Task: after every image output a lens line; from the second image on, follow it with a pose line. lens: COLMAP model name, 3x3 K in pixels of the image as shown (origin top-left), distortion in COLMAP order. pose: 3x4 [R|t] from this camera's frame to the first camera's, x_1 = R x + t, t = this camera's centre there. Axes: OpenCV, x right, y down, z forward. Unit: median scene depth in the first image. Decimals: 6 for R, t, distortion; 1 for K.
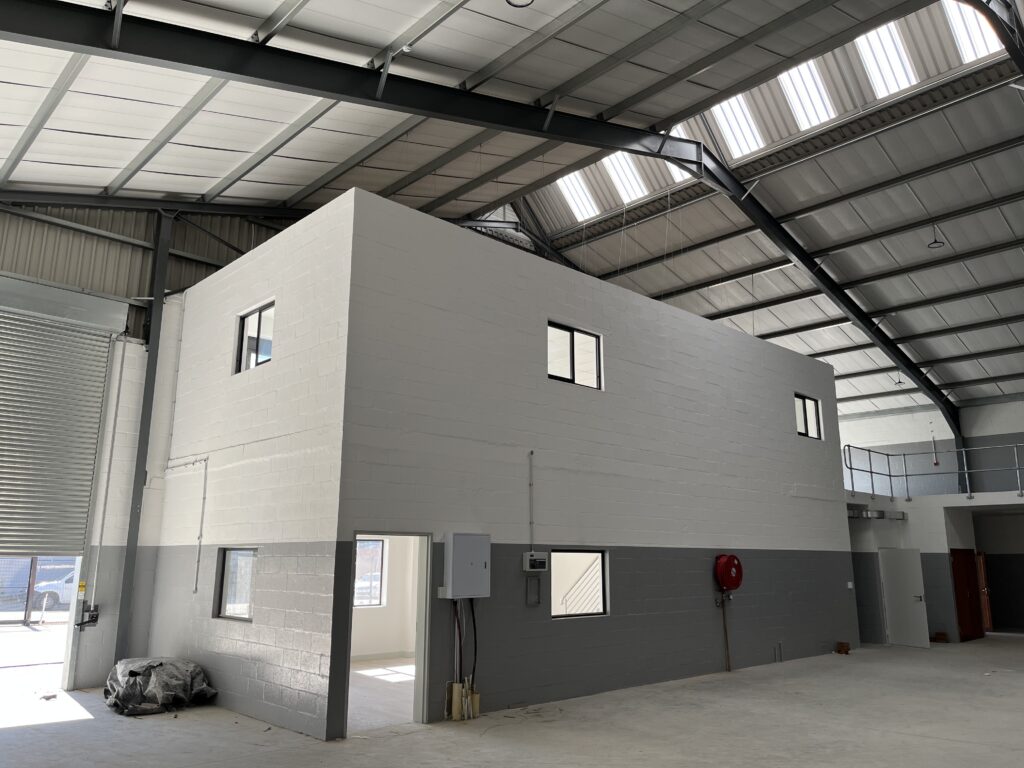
lens RADIAL K [[772.2, 0, 502.4], [0, 772.2, 384.9], [0, 0, 1]] dist [0.031650, -0.033727]
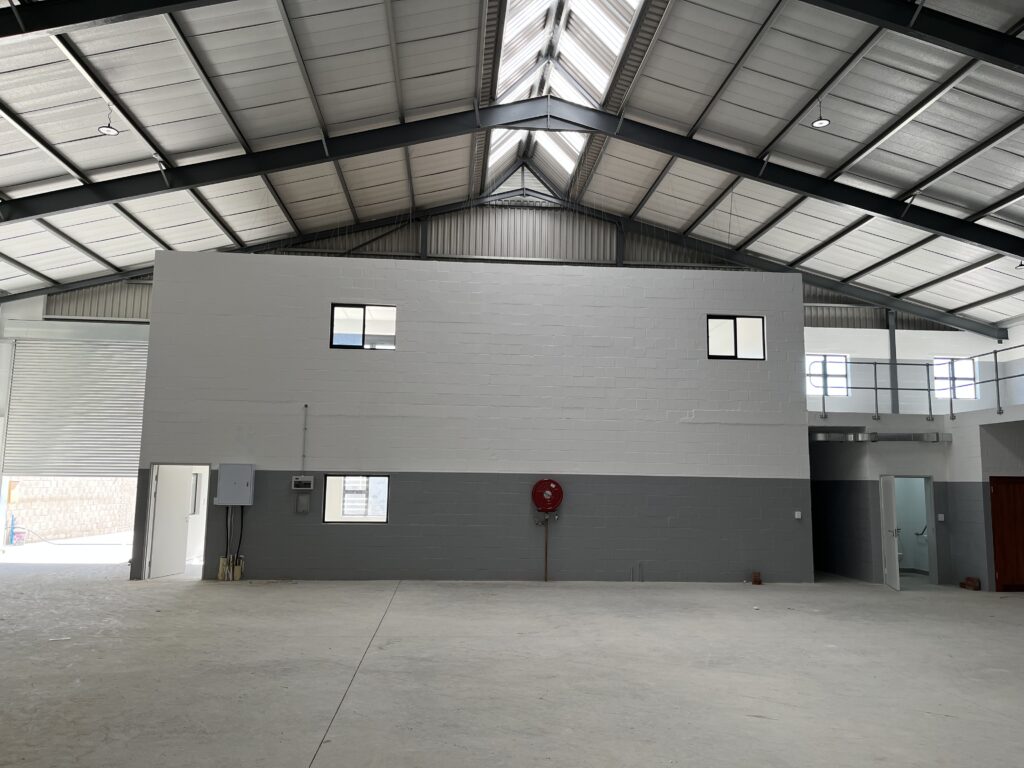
lens RADIAL K [[772.2, 0, 513.4], [0, 772.2, 378.5], [0, 0, 1]] dist [0.031650, -0.033727]
pose [[0.780328, -0.075633, -0.620780, 1.101202], [0.124431, 0.991589, 0.035600, 0.033846], [0.612867, -0.105024, 0.783176, 0.135179]]
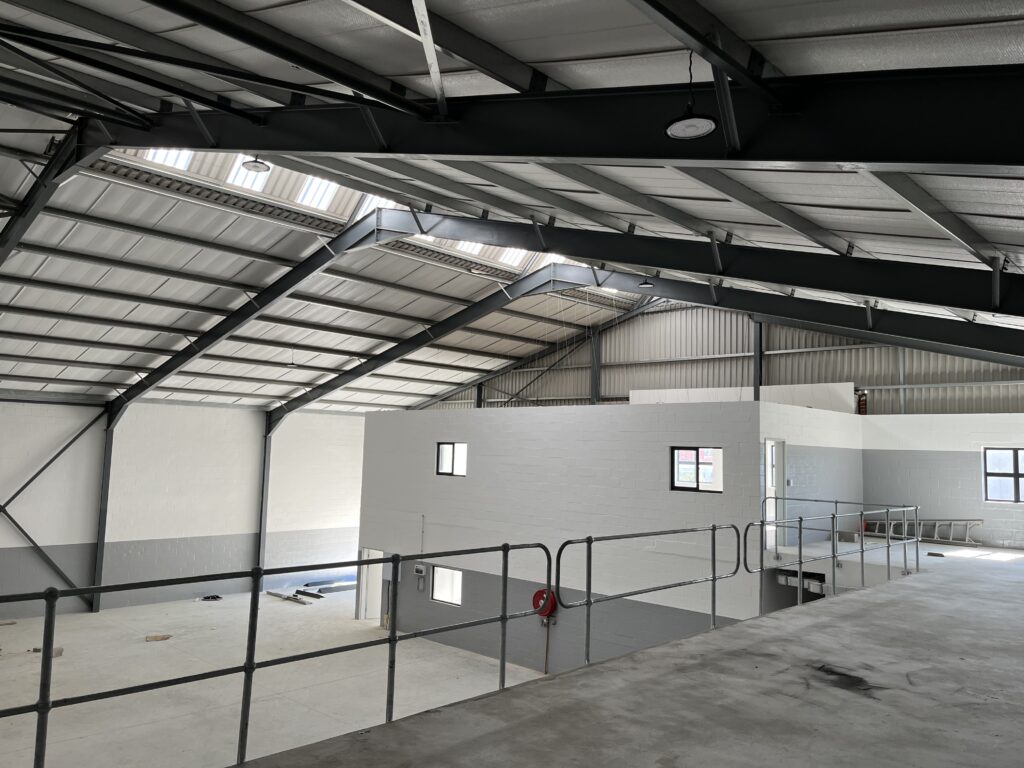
lens RADIAL K [[772.2, 0, 512.0], [0, 772.2, 383.4], [0, 0, 1]] dist [0.031650, -0.033727]
pose [[0.056091, -0.090315, -0.994332, 1.917798], [0.190925, 0.978492, -0.078107, -0.043746], [0.980001, -0.185462, 0.072128, 1.056962]]
